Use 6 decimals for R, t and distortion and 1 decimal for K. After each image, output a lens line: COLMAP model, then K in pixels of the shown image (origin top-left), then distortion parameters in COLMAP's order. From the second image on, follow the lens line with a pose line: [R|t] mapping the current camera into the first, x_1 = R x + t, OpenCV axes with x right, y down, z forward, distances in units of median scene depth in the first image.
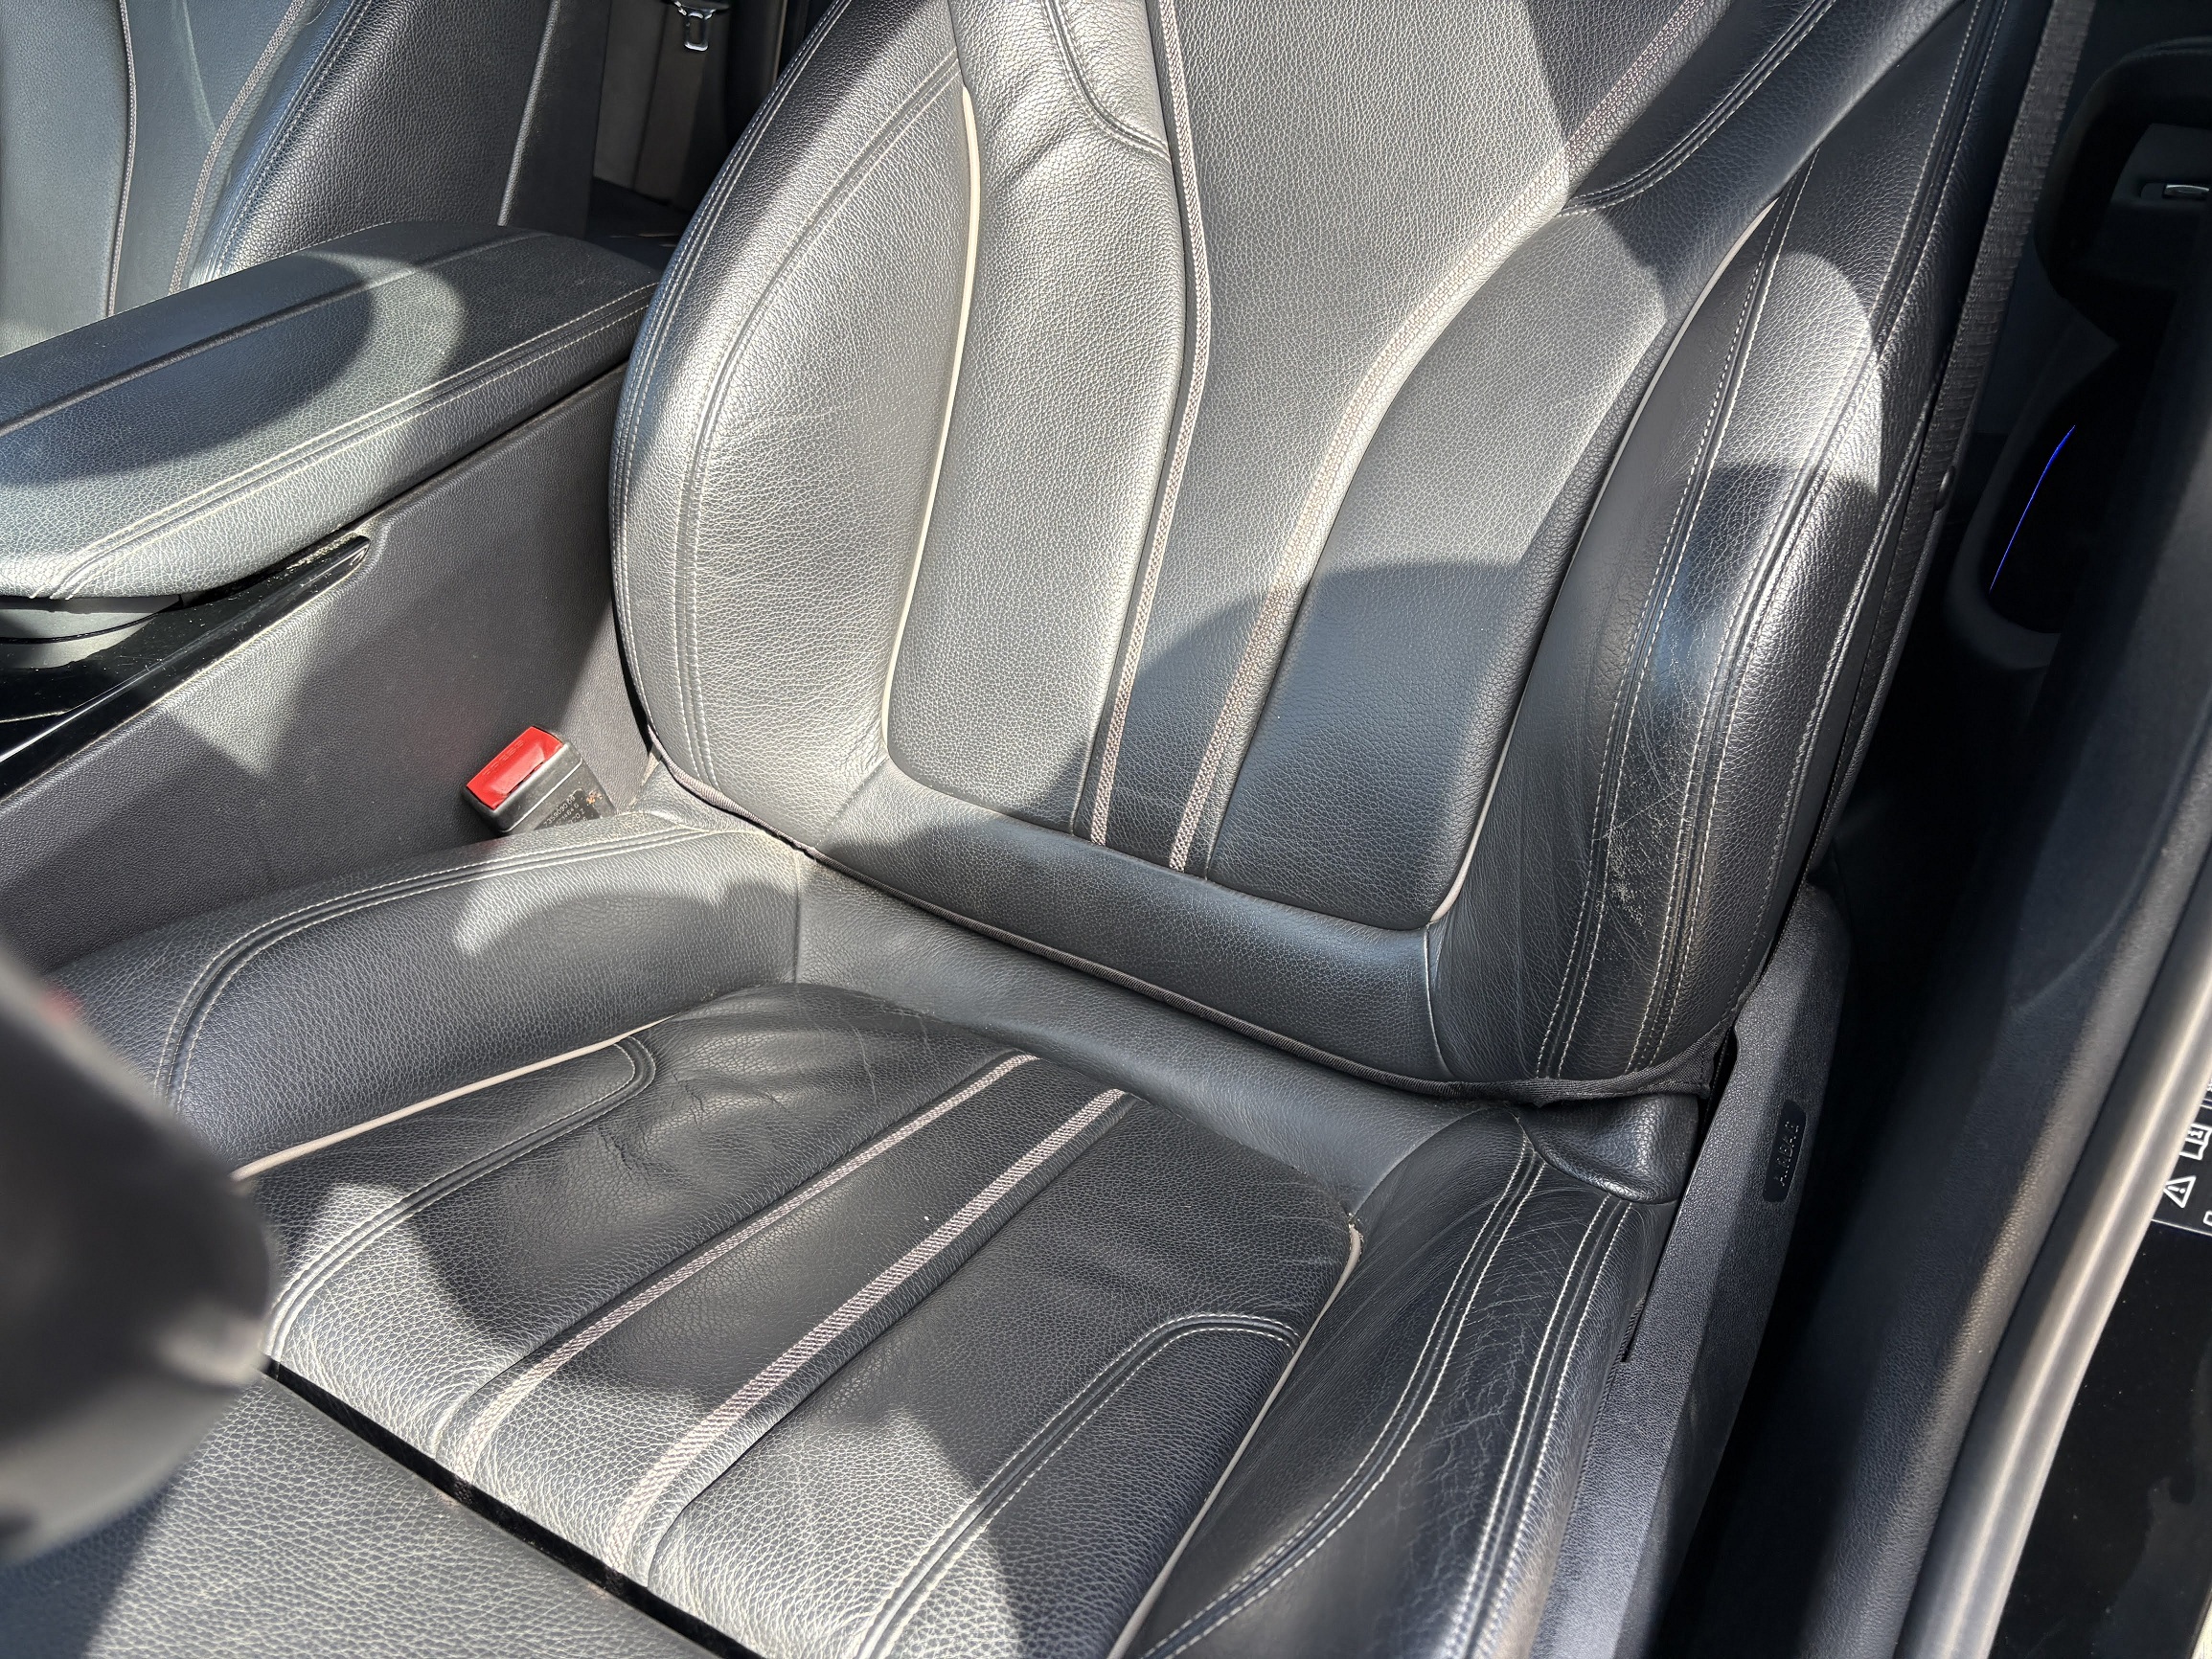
lens RADIAL K [[1700.3, 0, 1097.9], [0, 1700.3, 836.3], [0, 0, 1]] dist [0.017411, -0.018194]
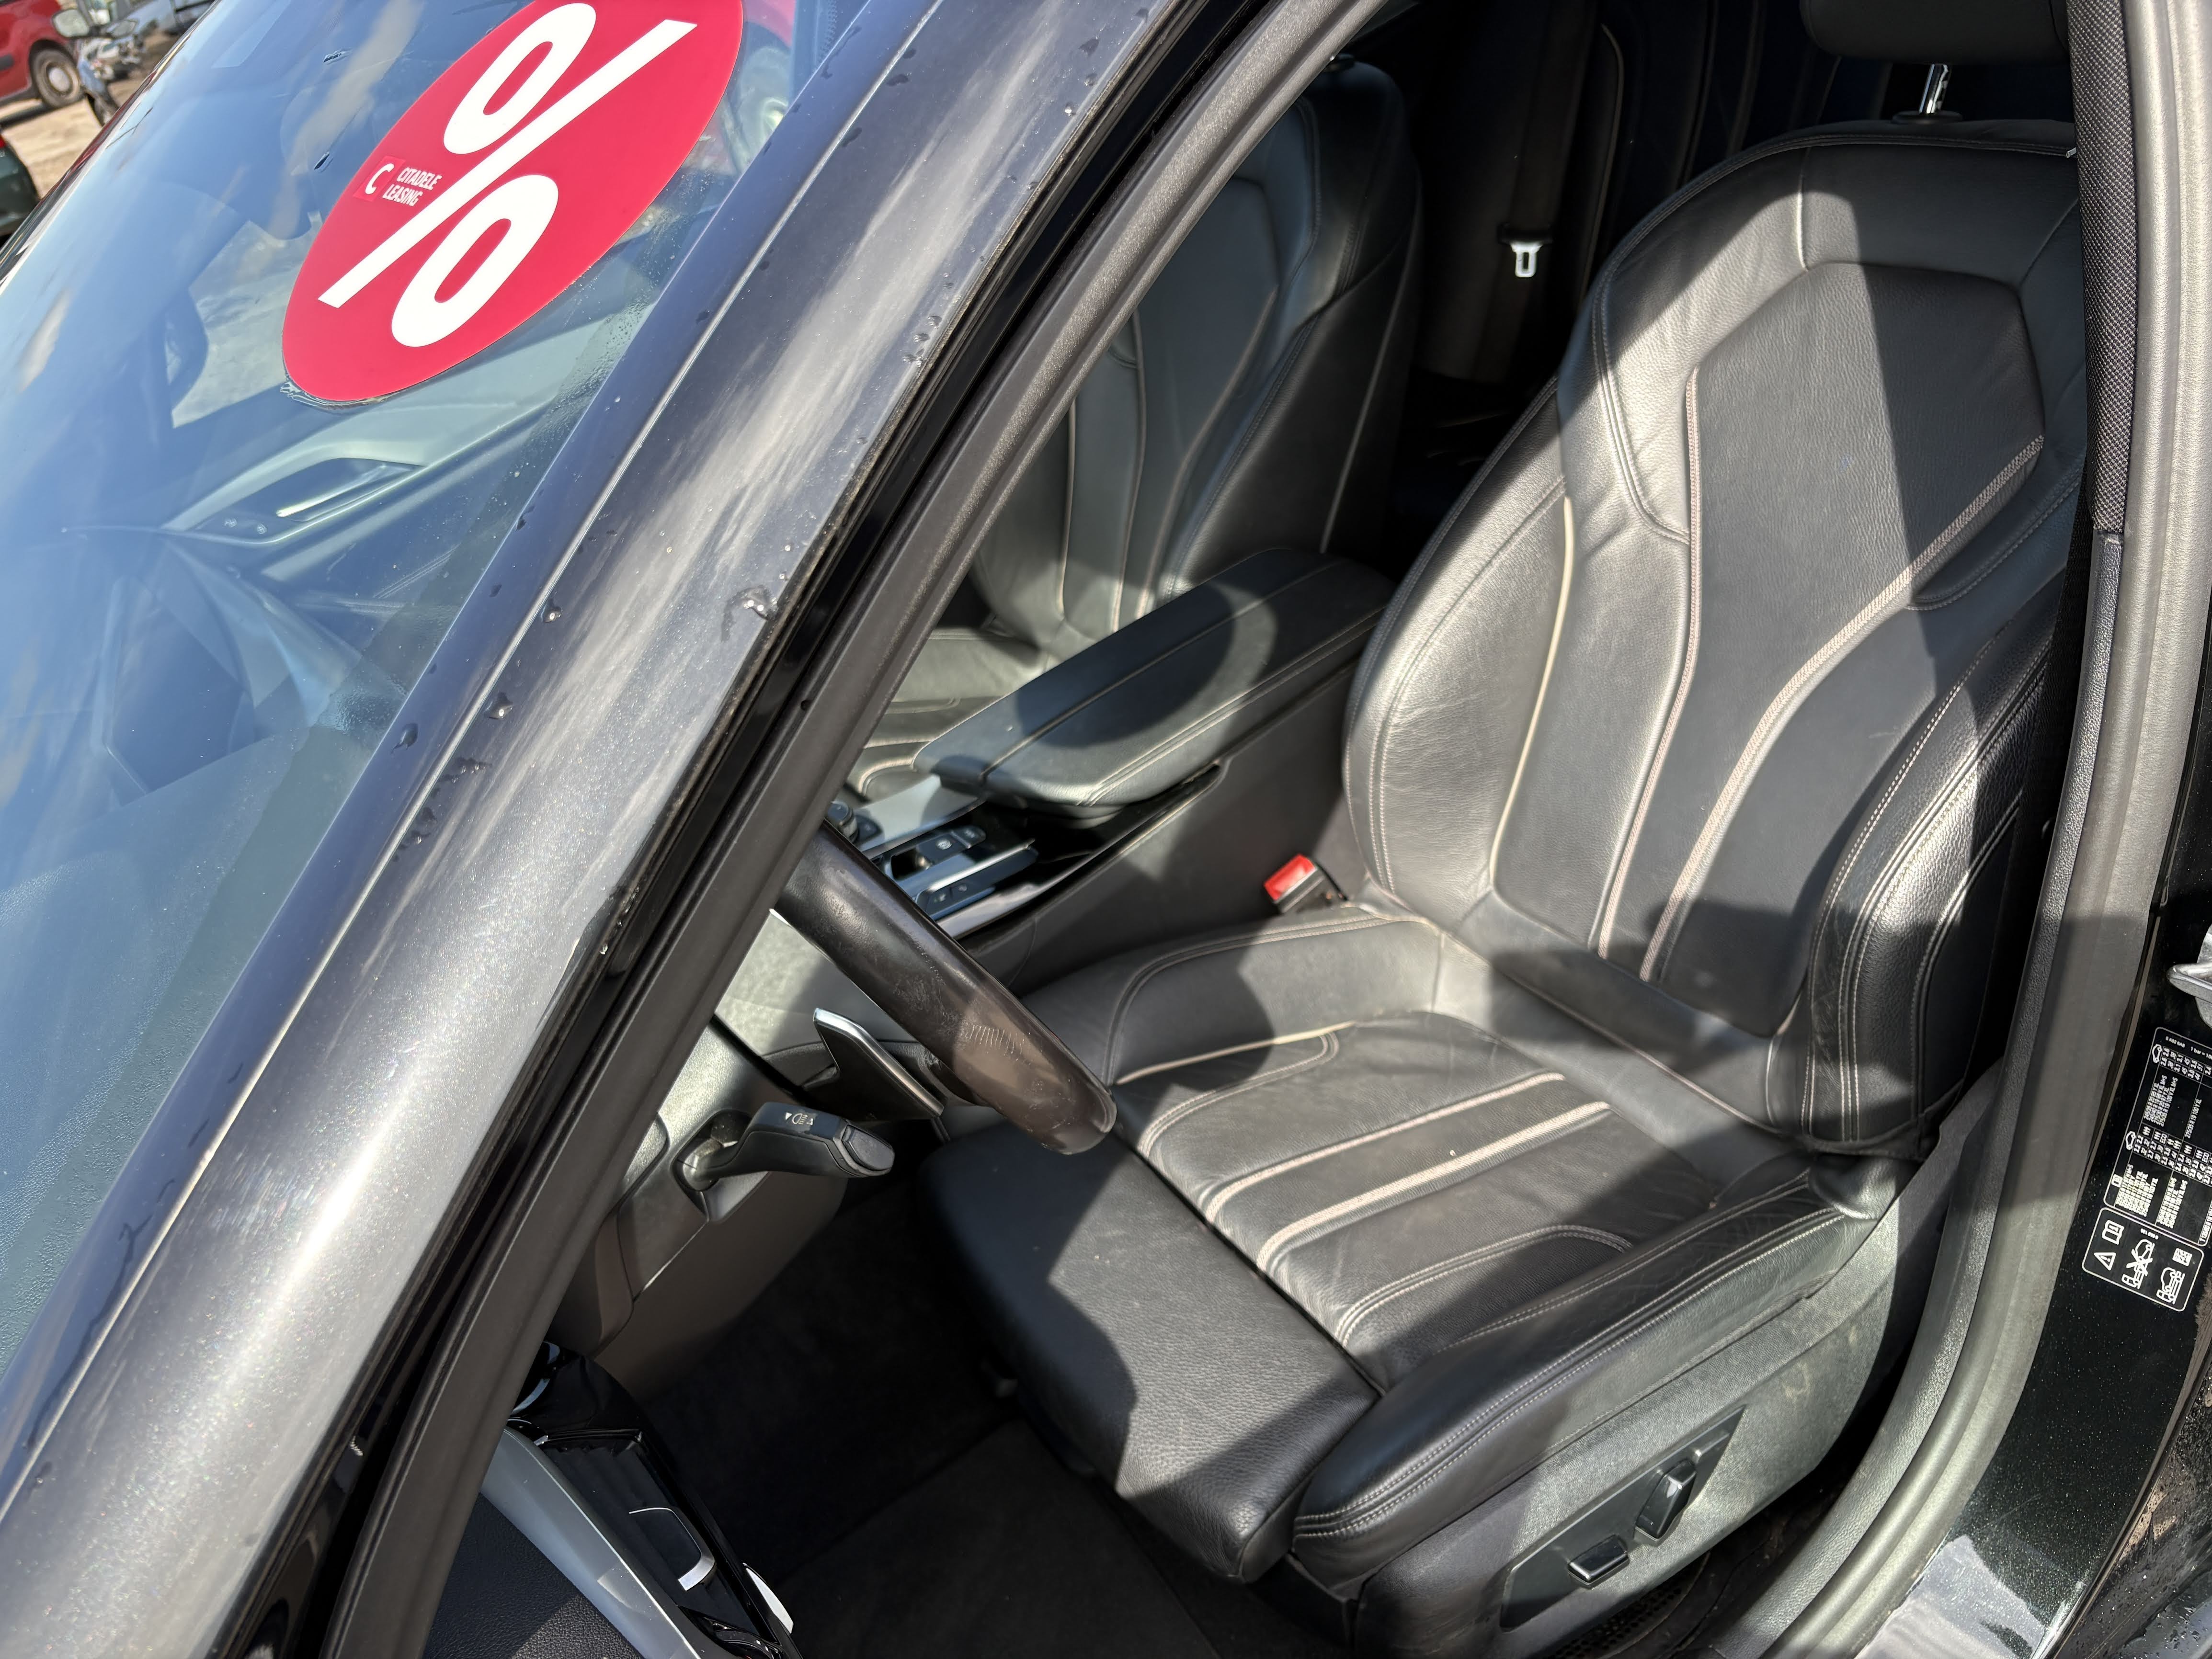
lens RADIAL K [[1700.3, 0, 1109.5], [0, 1700.3, 831.4], [0, 0, 1]] dist [0.017411, -0.018194]
pose [[0.866453, 0.083389, -0.492245, 0.408127], [-0.068445, 0.996483, 0.048331, -0.171851], [0.494545, -0.008185, 0.869114, -0.725840]]
